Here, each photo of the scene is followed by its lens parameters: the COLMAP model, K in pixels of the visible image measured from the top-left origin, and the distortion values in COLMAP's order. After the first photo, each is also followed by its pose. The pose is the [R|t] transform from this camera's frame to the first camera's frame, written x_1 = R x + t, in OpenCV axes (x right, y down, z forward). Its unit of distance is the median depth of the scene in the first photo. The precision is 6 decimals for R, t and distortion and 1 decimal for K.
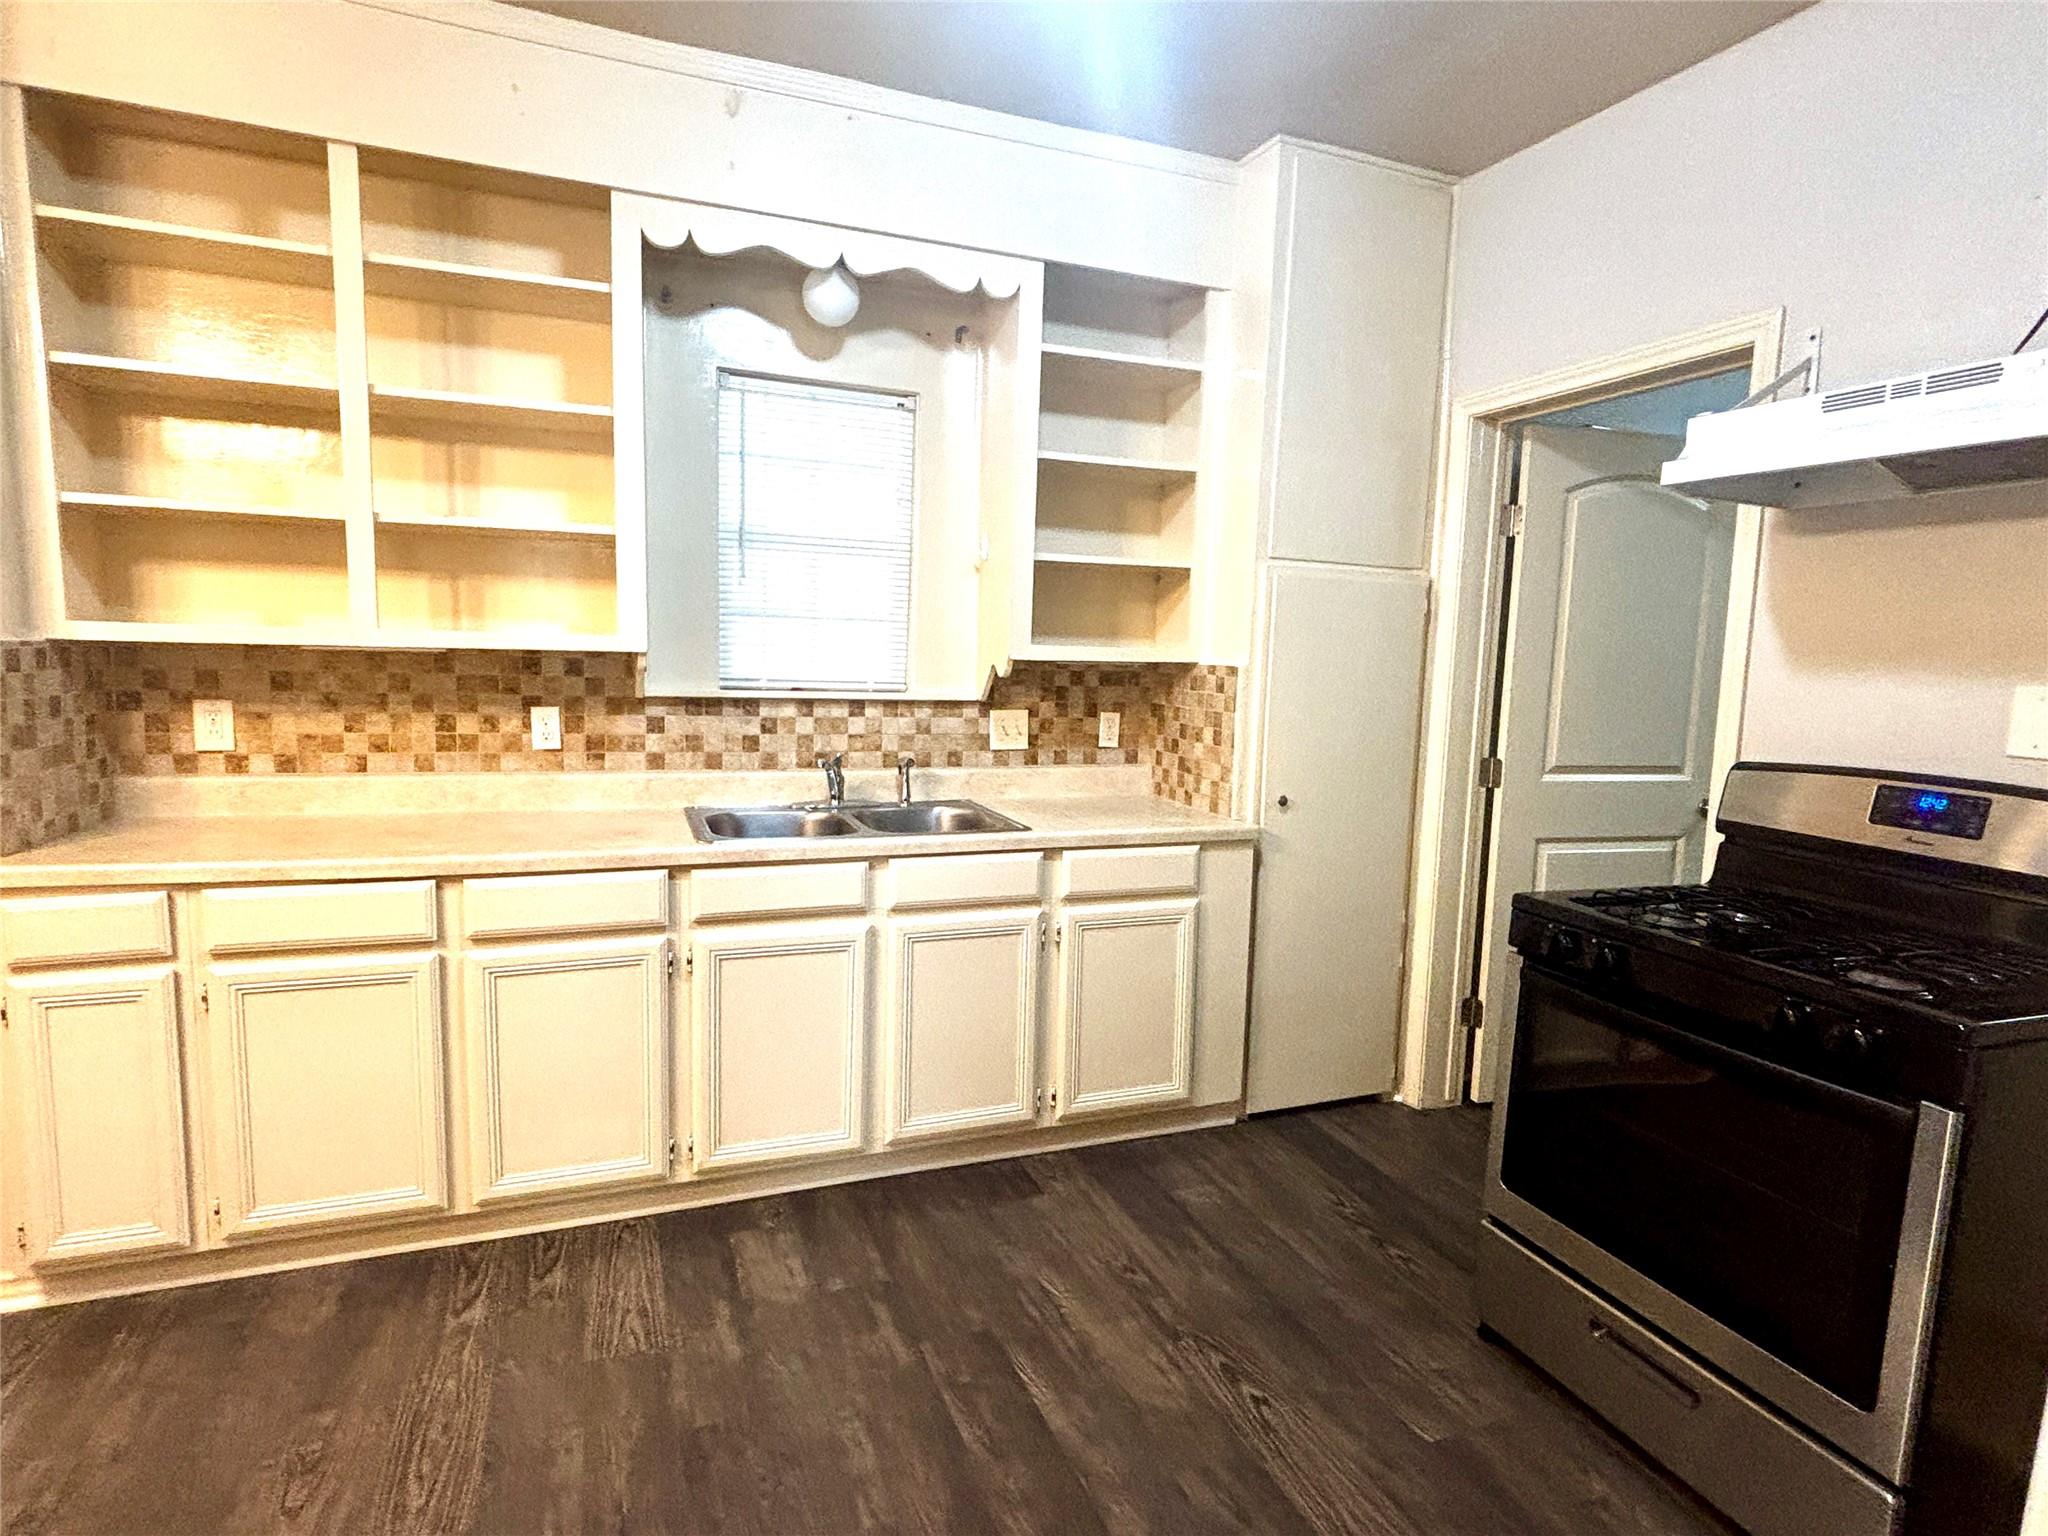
lens RADIAL K [[1069.1, 0, 1026.6], [0, 1069.1, 766.9], [0, 0, 1]] dist [0.006291, 0.000472]
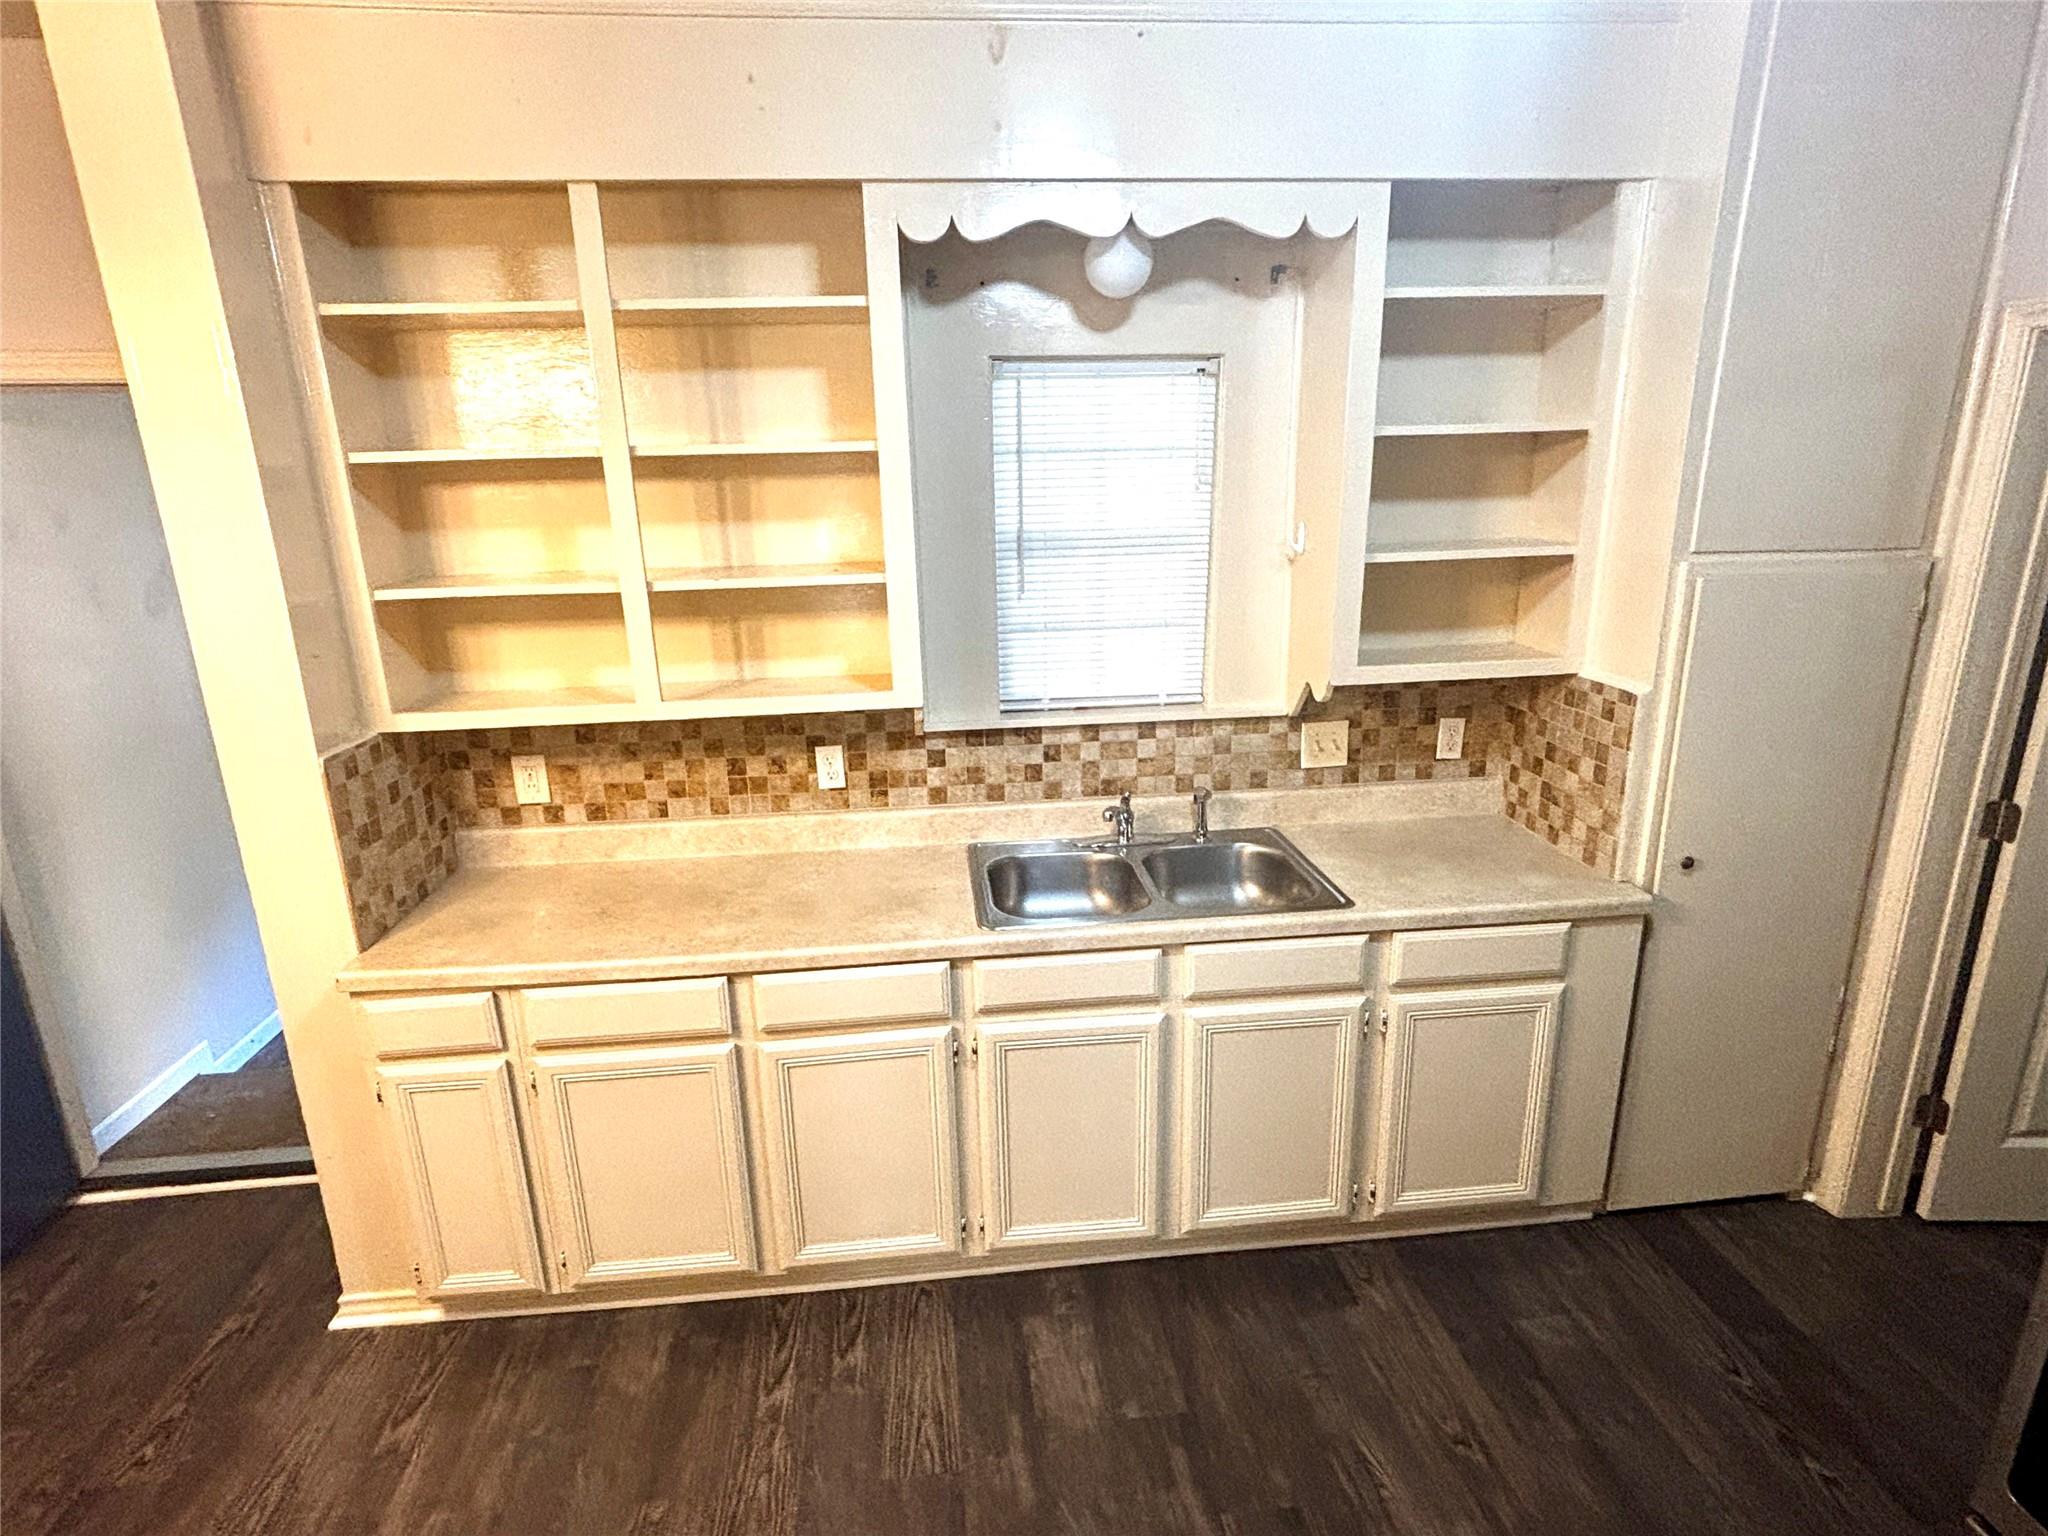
lens RADIAL K [[1091.7, 0, 1018.0], [0, 1091.7, 773.4], [0, 0, 1]] dist [0.120336, -0.126890]
pose [[0.962352, 0.022855, -0.270843, -0.015248], [0.021525, 0.986921, 0.159760, -0.191190], [0.270952, -0.159575, 0.949274, 0.103100]]
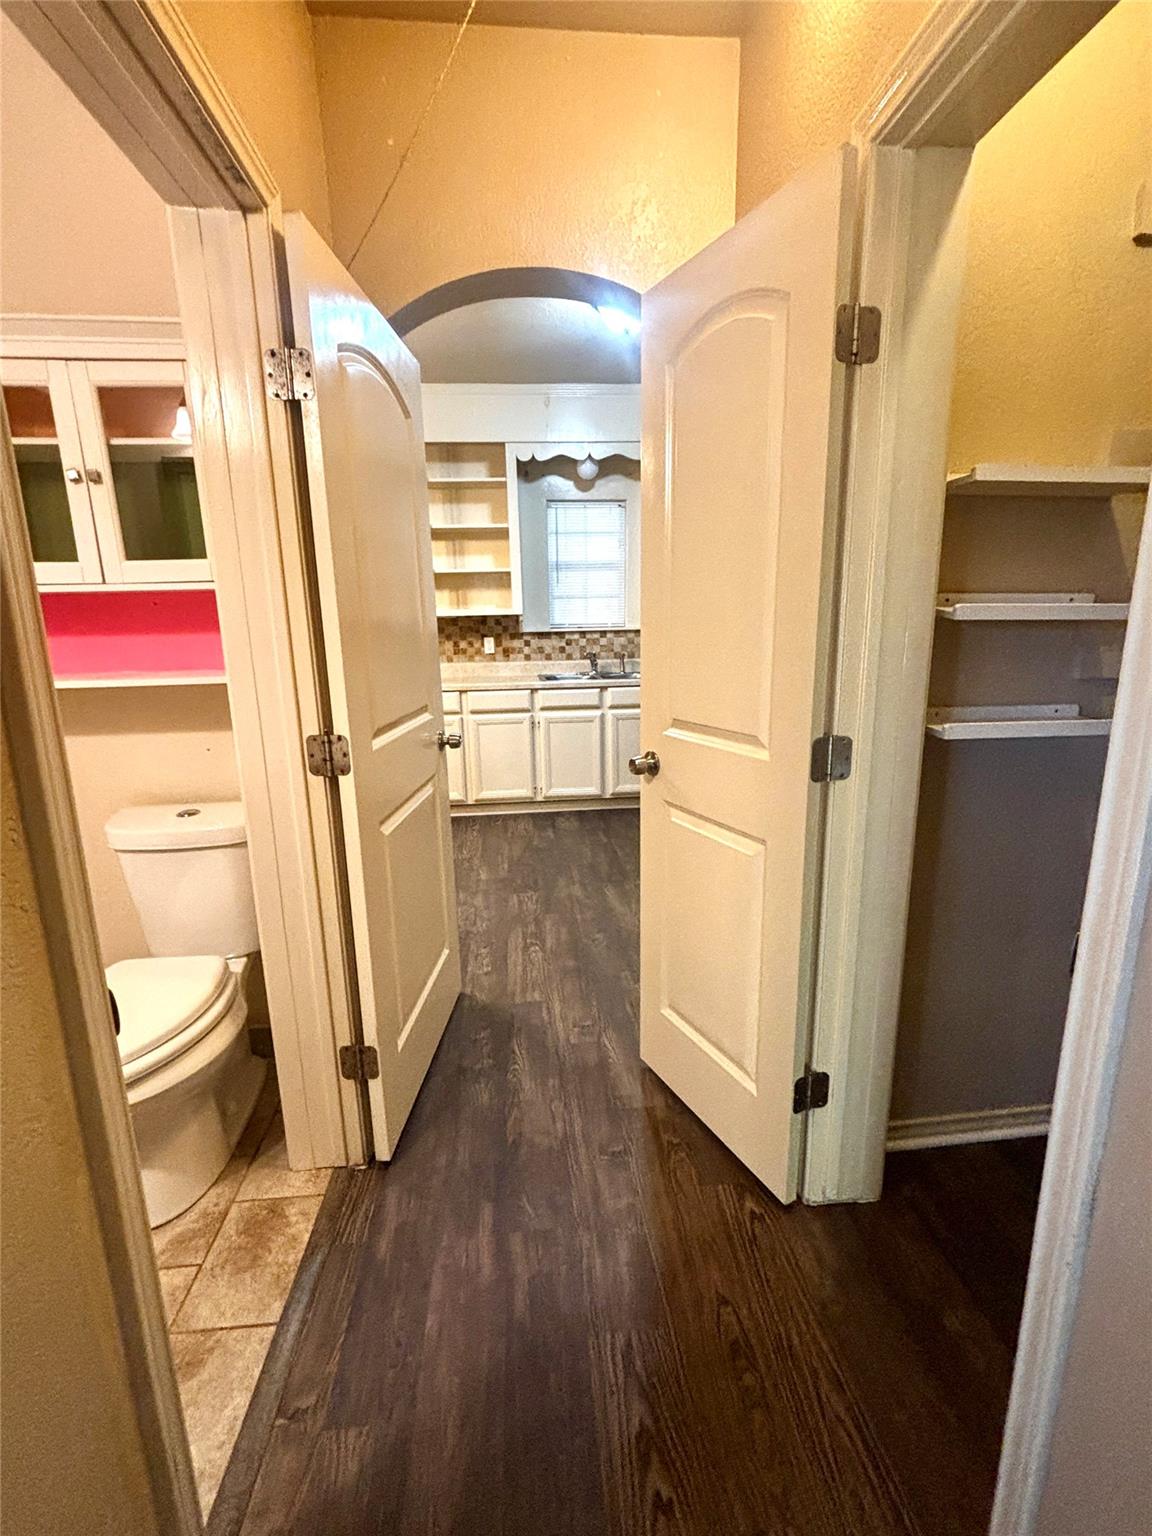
lens RADIAL K [[693.8, 0, 576.0], [0, 693.8, 768.0], [0, 0, 1]] dist [0.054630, 0.000073]
pose [[0.959784, 0.012526, -0.280460, 0.270669], [0.017633, 0.994342, 0.104753, 0.095107], [0.280185, -0.105485, 0.954133, -0.677145]]
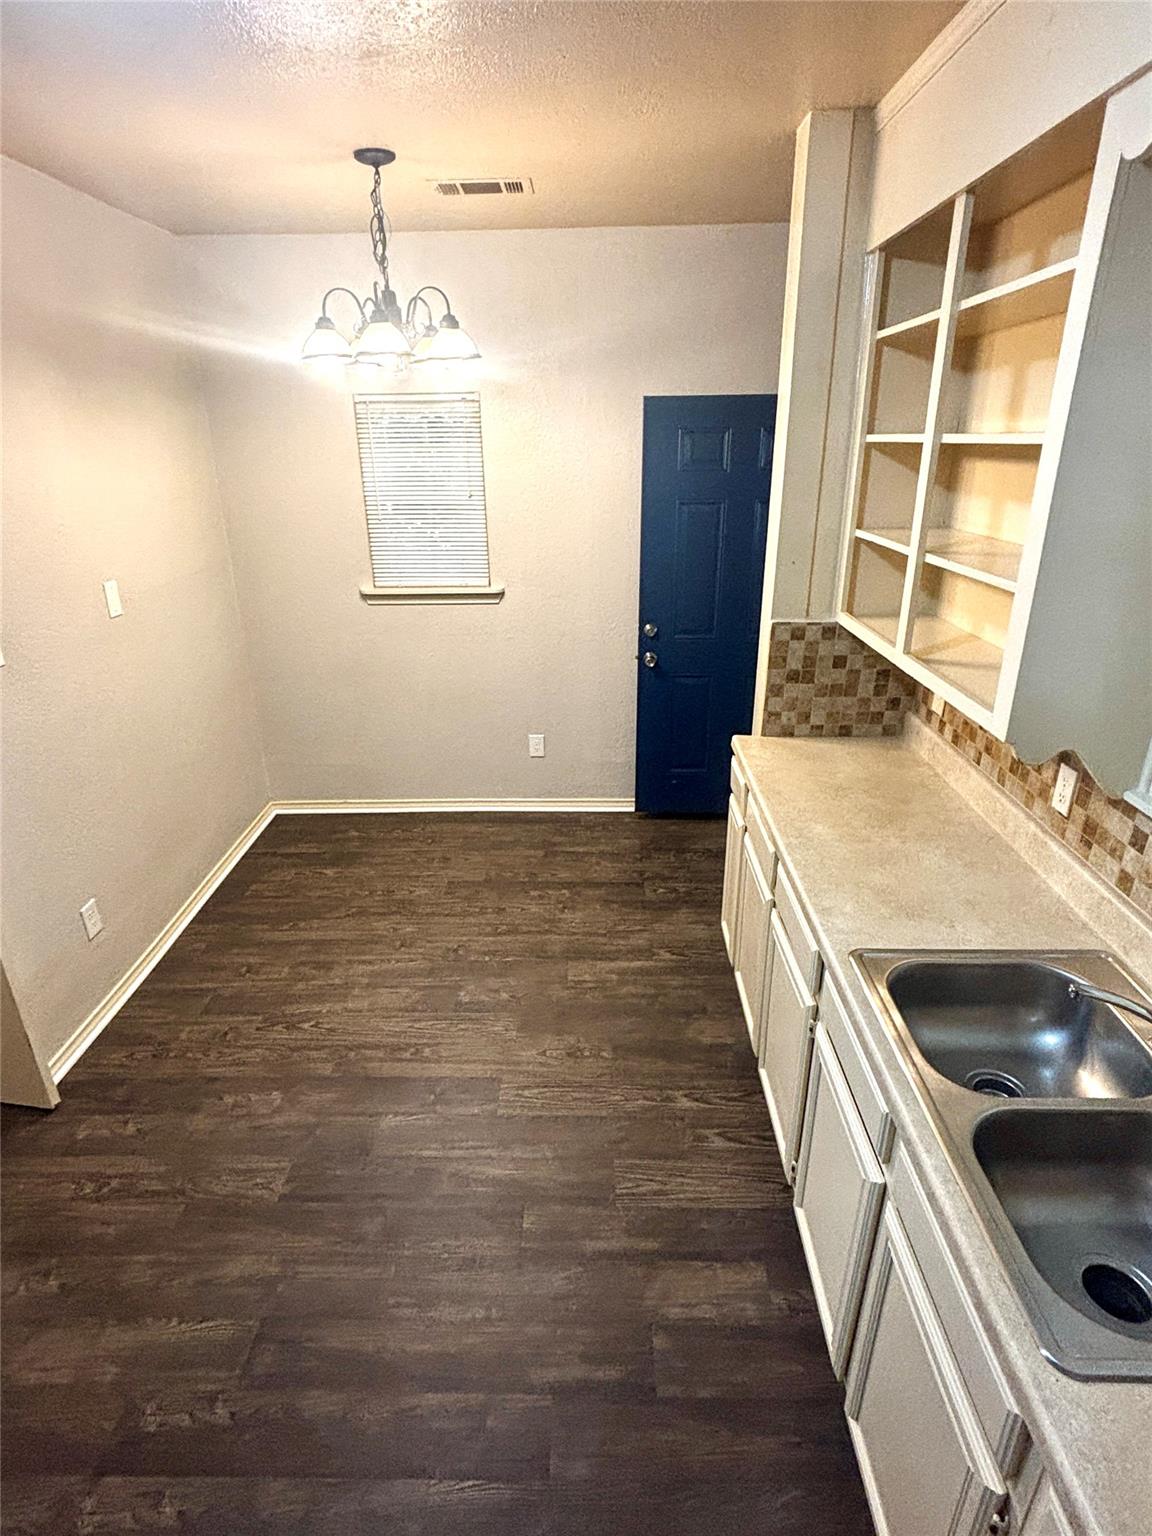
lens RADIAL K [[801.9, 0, 576.0], [0, 801.9, 768.0], [0, 0, 1]] dist [0.006291, 0.000472]
pose [[-0.385441, 0.331907, -0.860972, 0.292752], [-0.102220, 0.911966, 0.397328, -0.286859], [0.917053, 0.241155, -0.317582, 0.857583]]
